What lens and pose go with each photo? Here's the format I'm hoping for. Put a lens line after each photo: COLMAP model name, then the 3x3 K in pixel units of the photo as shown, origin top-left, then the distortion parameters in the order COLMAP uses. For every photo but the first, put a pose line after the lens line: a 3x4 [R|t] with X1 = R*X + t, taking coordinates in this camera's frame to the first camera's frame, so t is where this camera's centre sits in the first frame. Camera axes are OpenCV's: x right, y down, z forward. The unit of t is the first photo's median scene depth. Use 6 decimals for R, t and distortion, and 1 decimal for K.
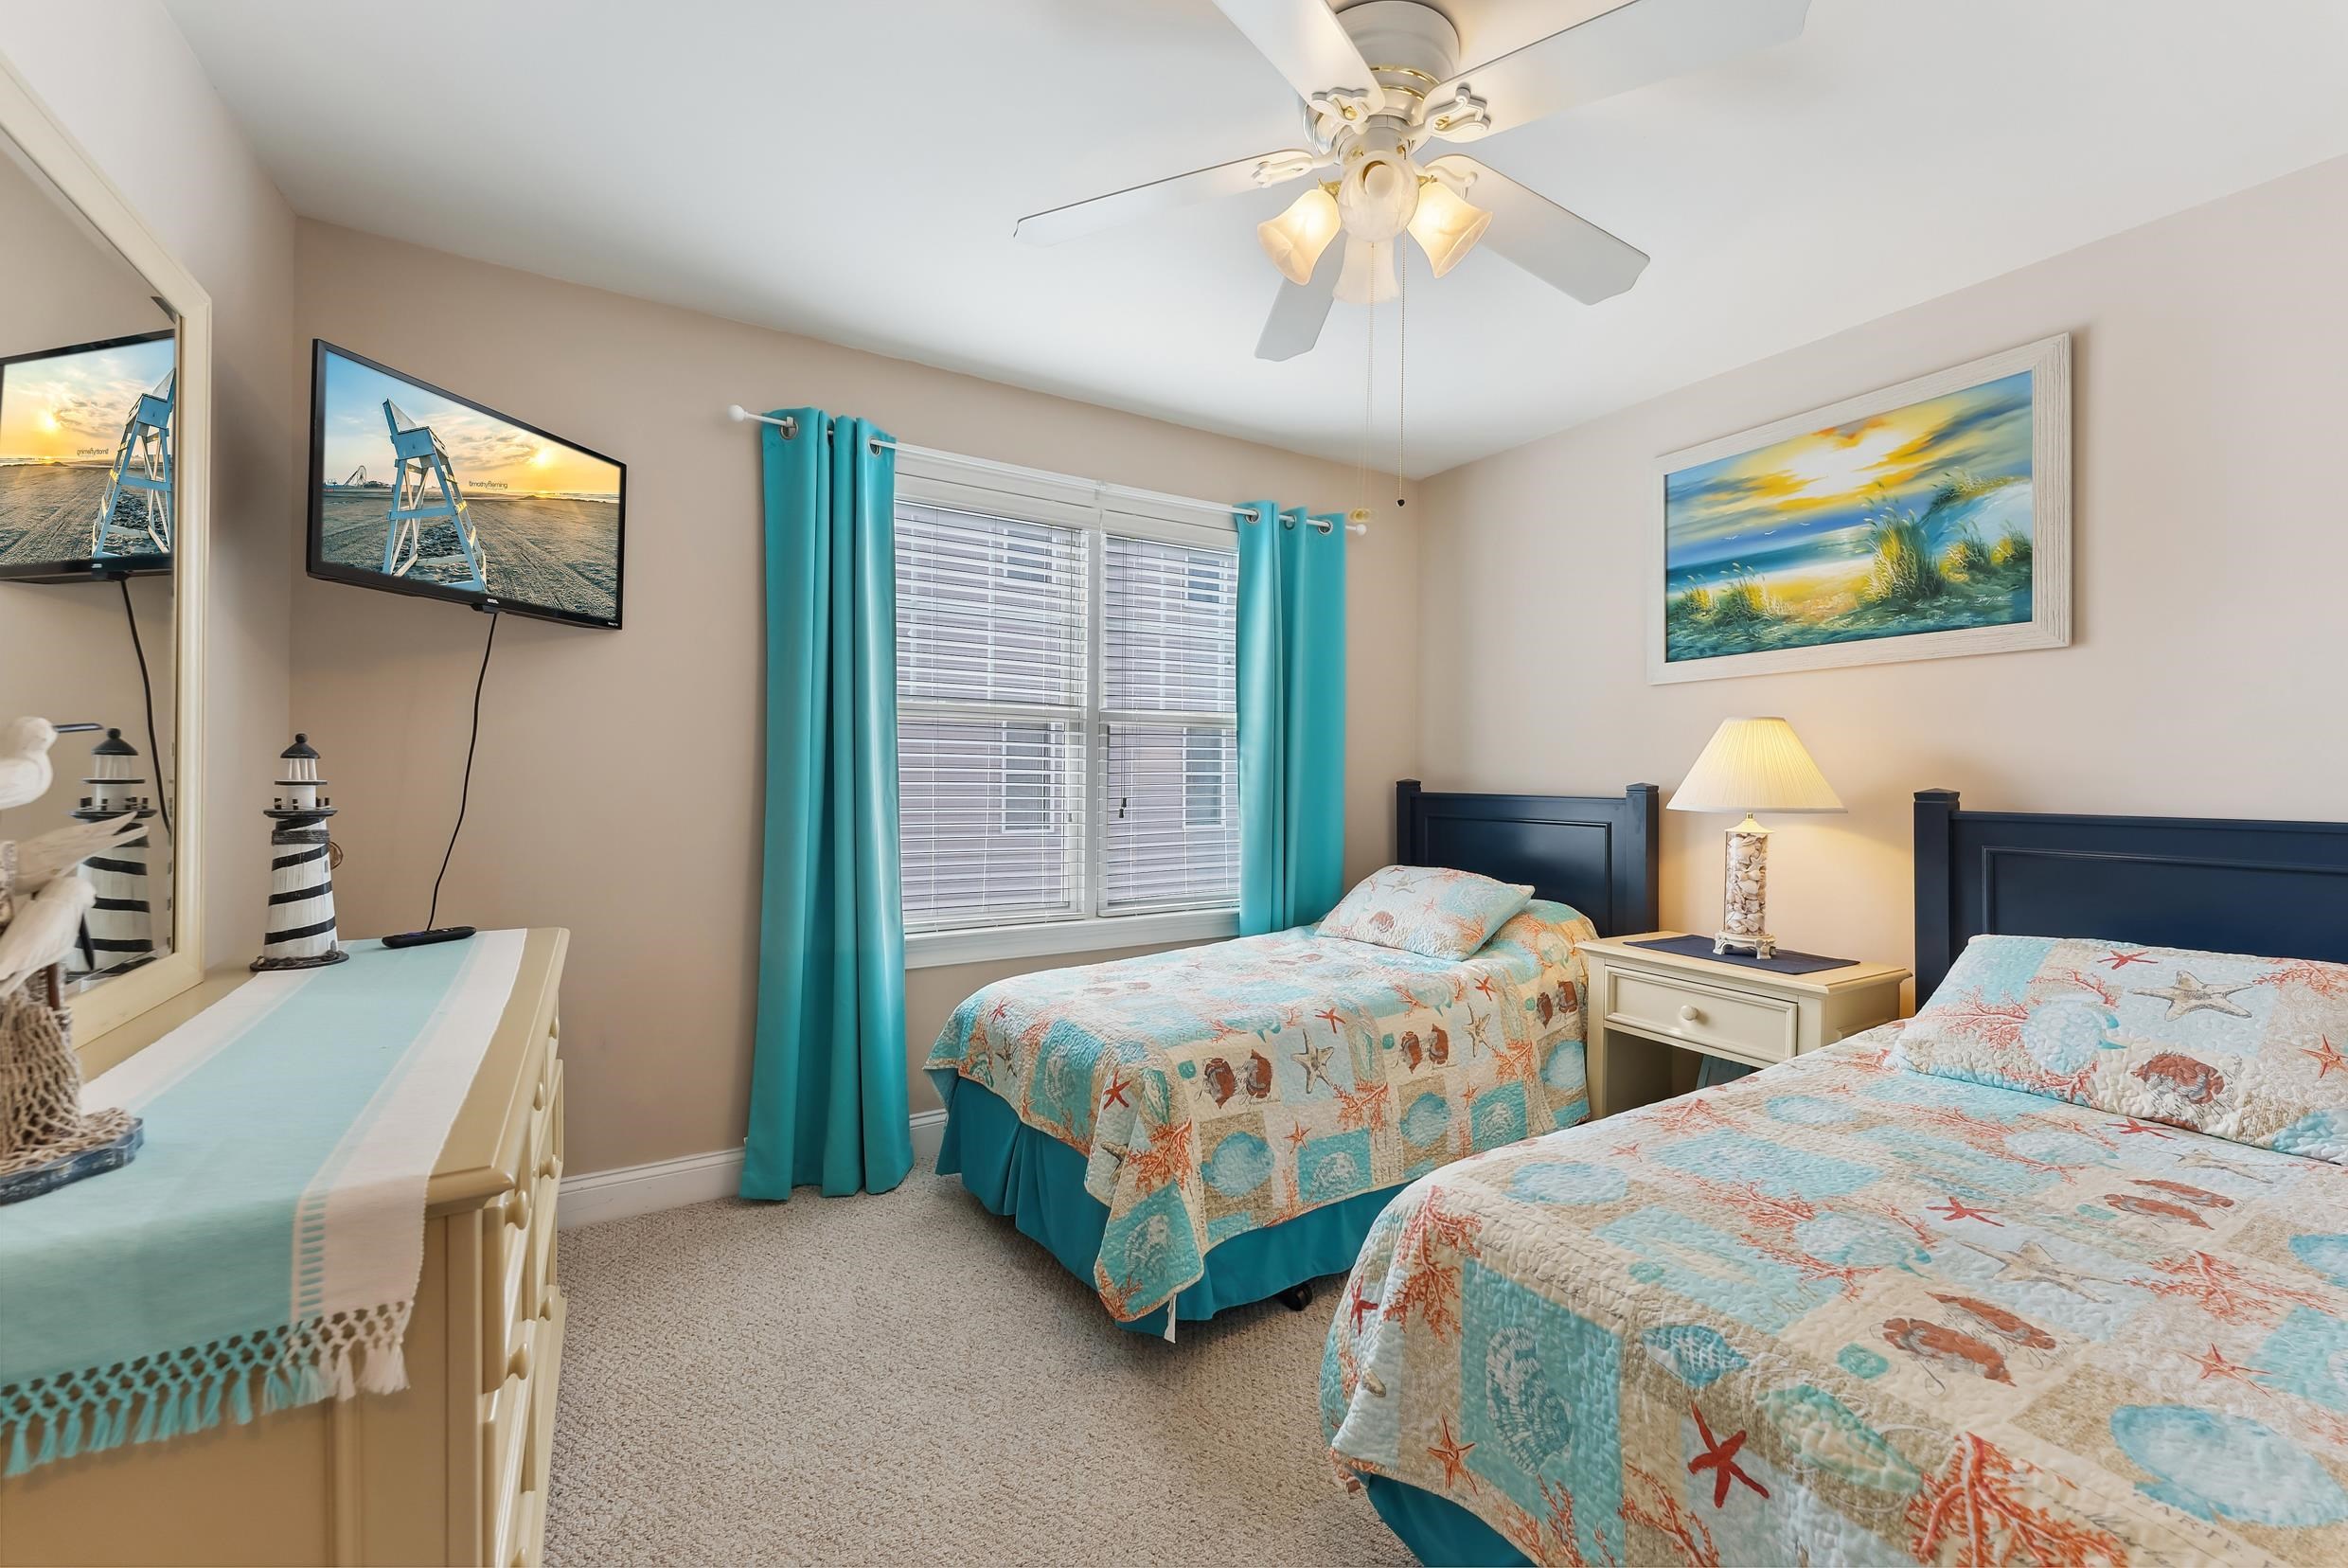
lens RADIAL K [[931.0, 0, 1177.9], [0, 931.0, 776.1], [0, 0, 1]] dist [0.001297, -0.000033]
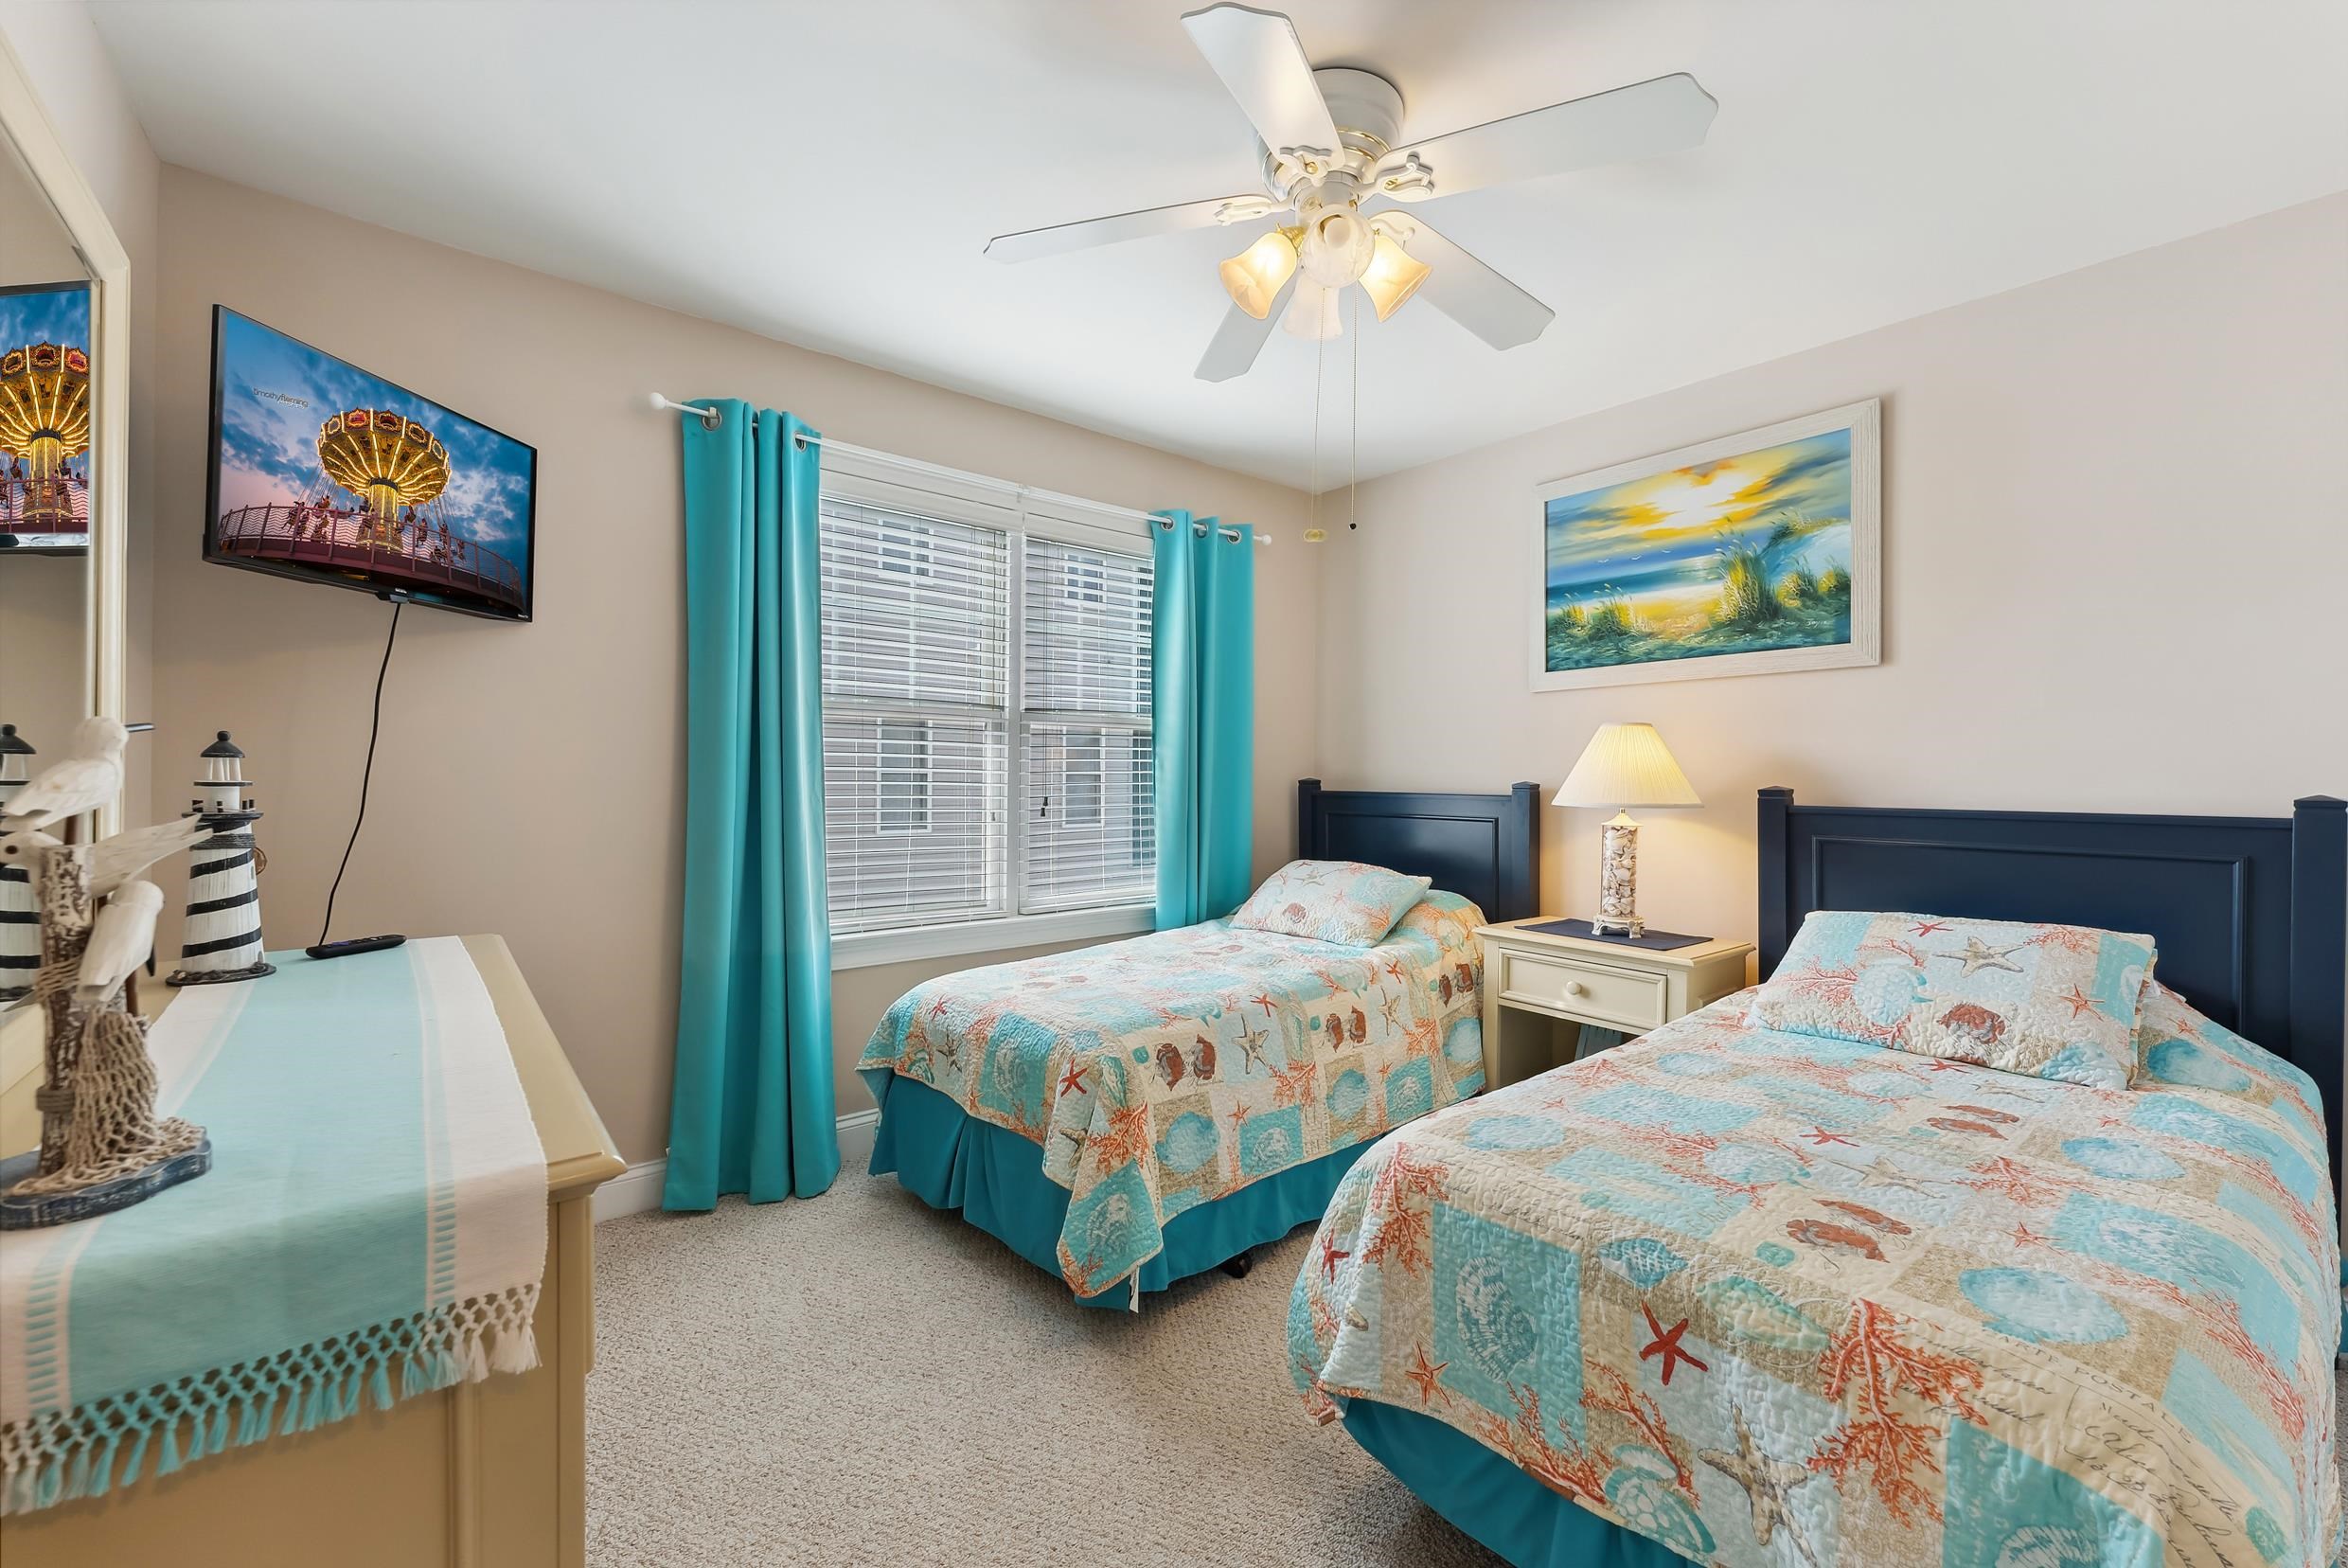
lens RADIAL K [[931.0, 0, 1177.9], [0, 931.0, 776.1], [0, 0, 1]] dist [0.001297, -0.000033]
pose [[0.990185, -0.000545, 0.139761, -0.124137], [0.000381, 0.999999, 0.001200, -0.001047], [-0.139761, -0.001135, 0.990185, -0.059372]]
